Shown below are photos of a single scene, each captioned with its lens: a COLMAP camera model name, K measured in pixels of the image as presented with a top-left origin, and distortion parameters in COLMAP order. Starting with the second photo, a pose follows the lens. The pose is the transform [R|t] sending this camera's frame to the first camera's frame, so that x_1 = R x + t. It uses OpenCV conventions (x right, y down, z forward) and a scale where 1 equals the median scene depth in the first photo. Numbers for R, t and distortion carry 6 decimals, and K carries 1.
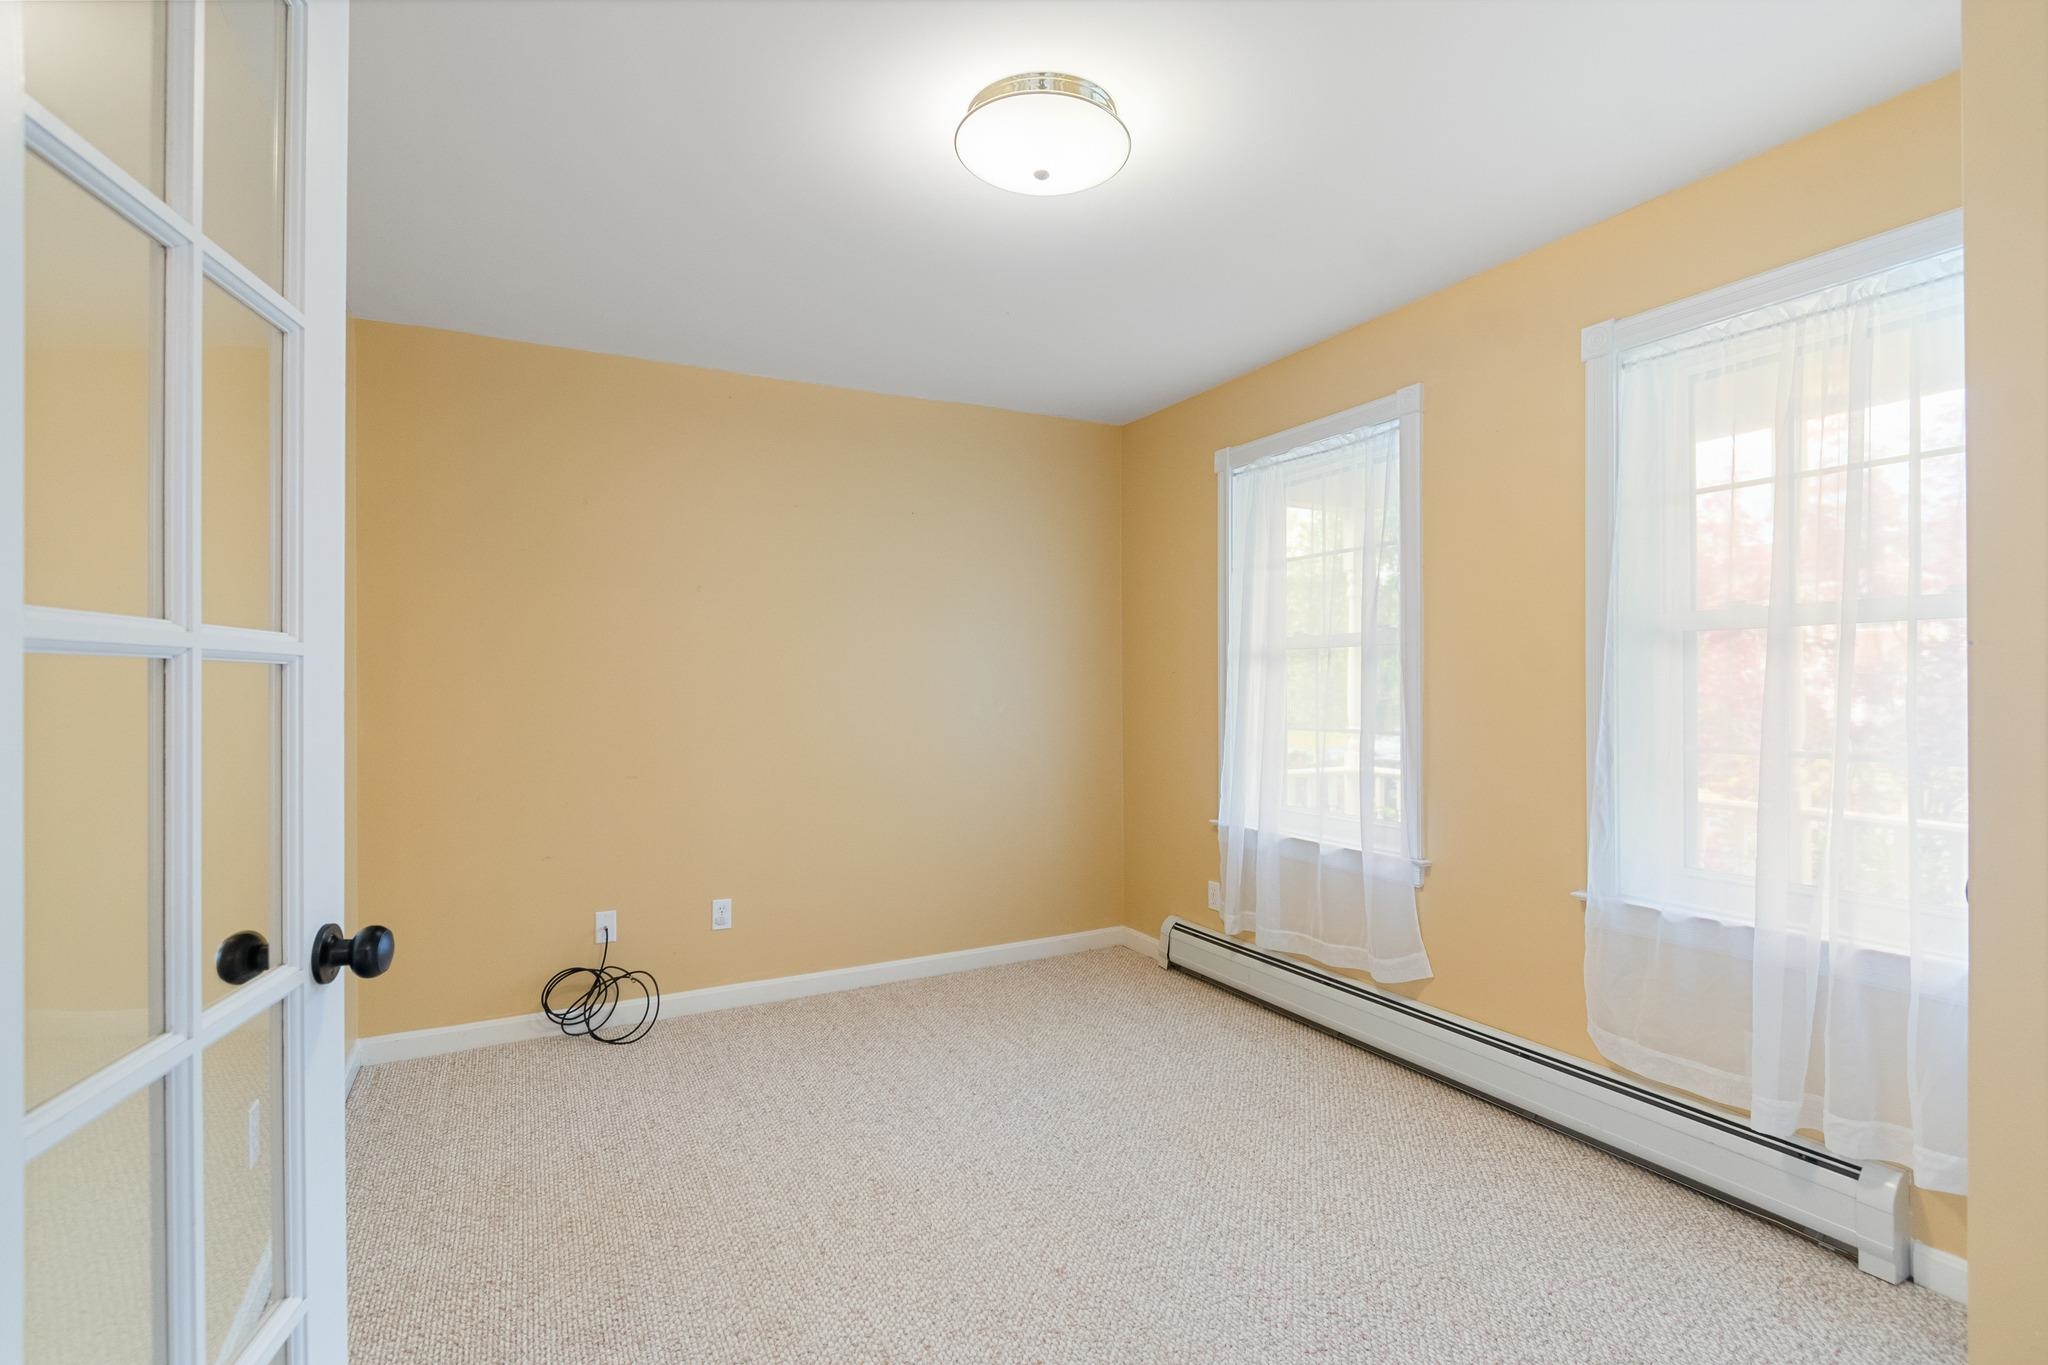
lens RADIAL K [[975.0, 0, 1014.3], [0, 975.0, 689.7], [0, 0, 1]] dist [0.000954, -0.004513]
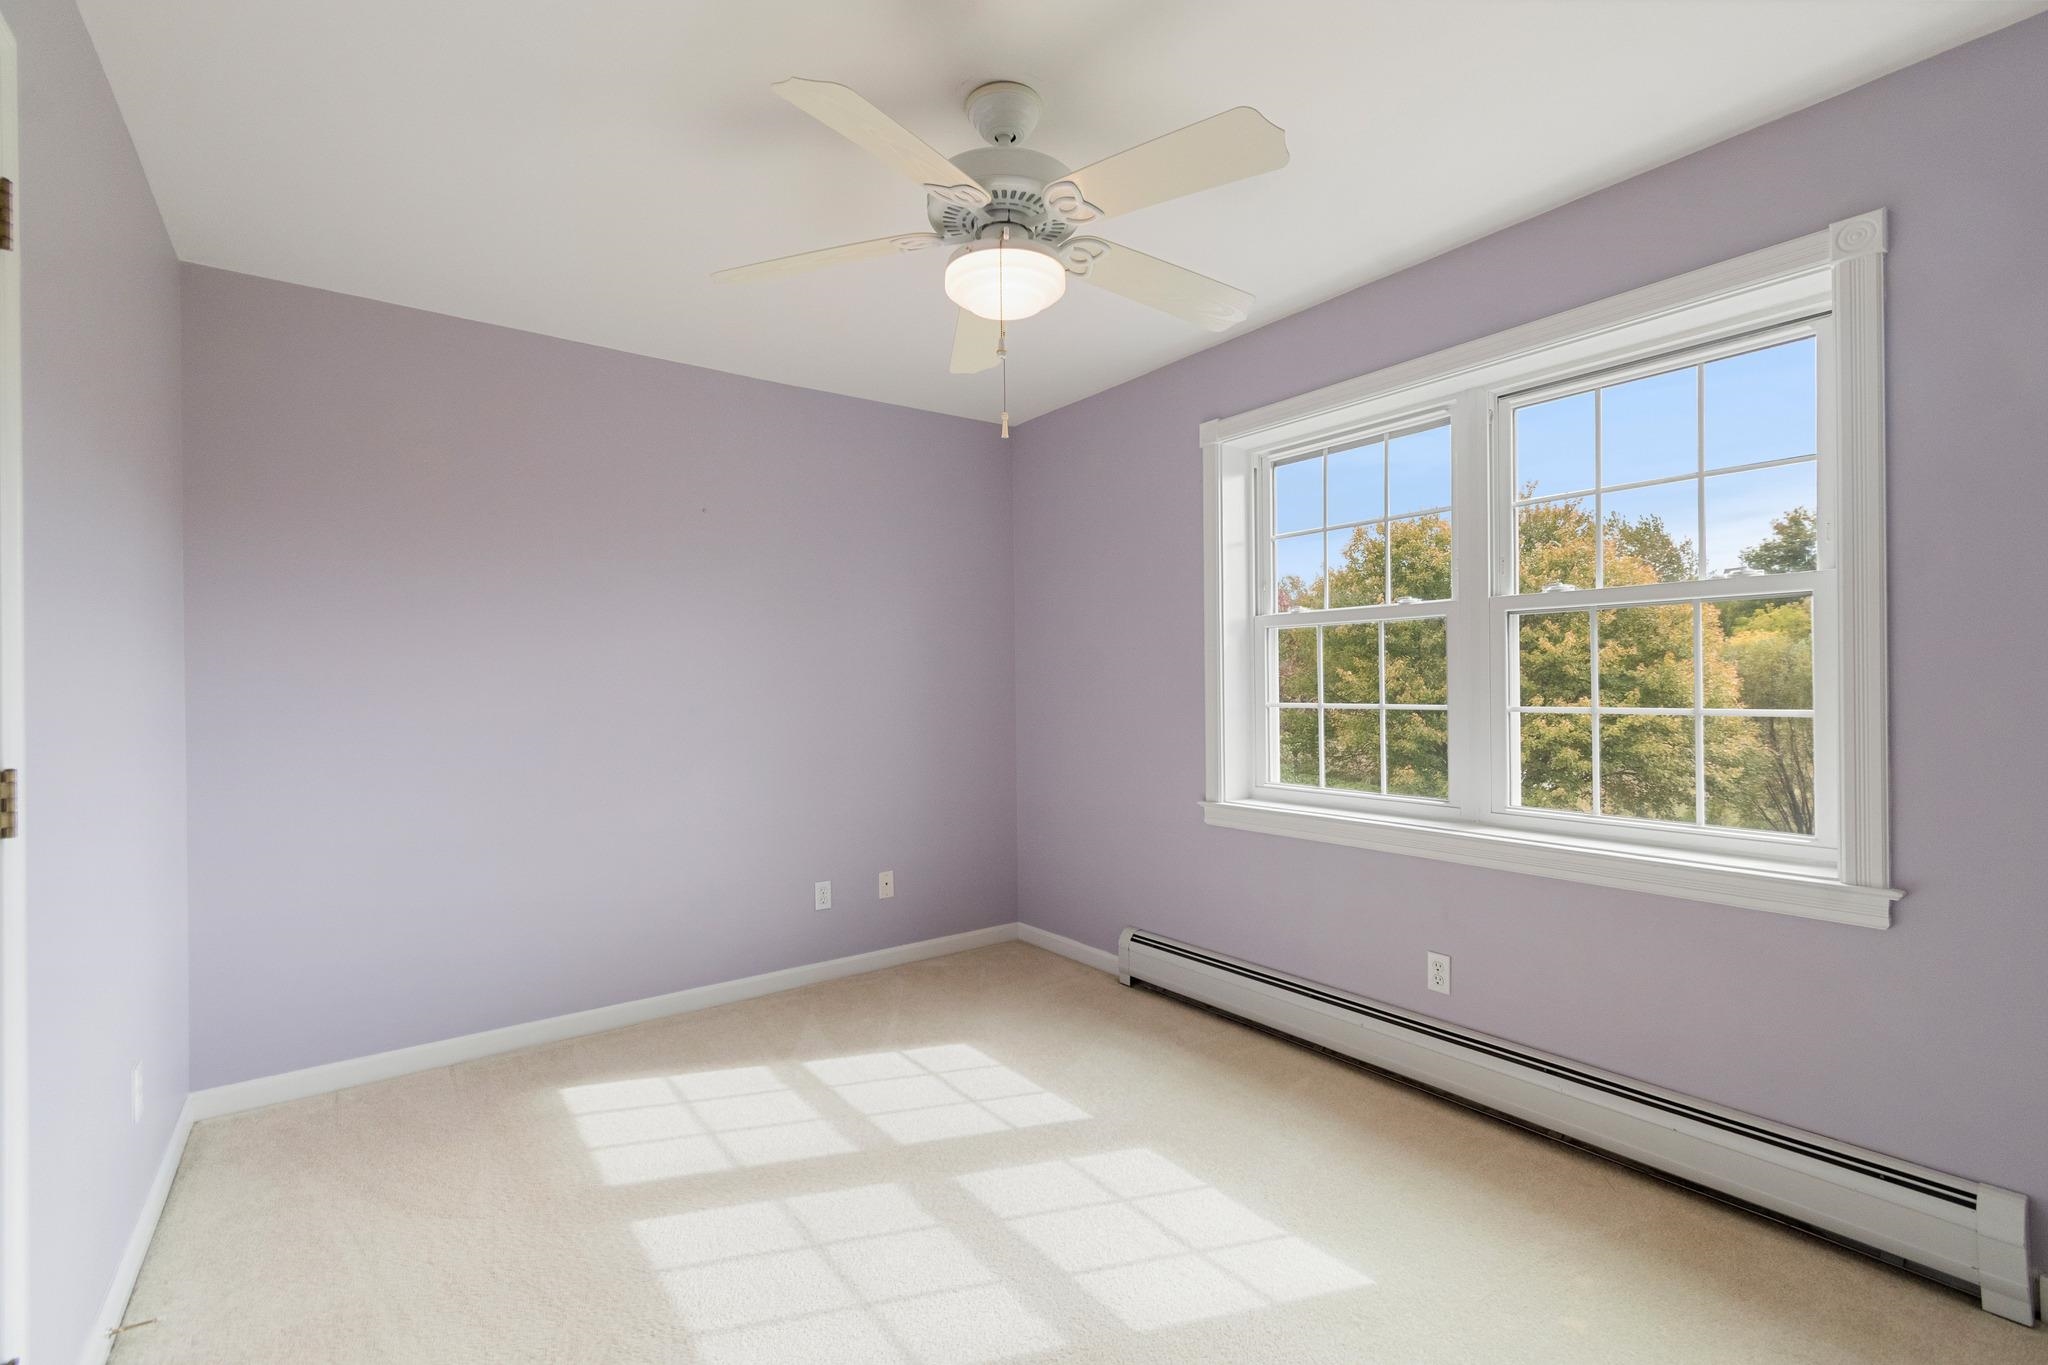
lens RADIAL K [[914.3, 0, 1027.0], [0, 914.3, 679.9], [0, 0, 1]] dist [0.002433, -0.002666]
pose [[0.986063, -0.011891, 0.165949, -0.101794], [0.013172, 0.999891, -0.006622, -0.001629], [-0.165852, 0.008716, 0.986112, 0.195525]]
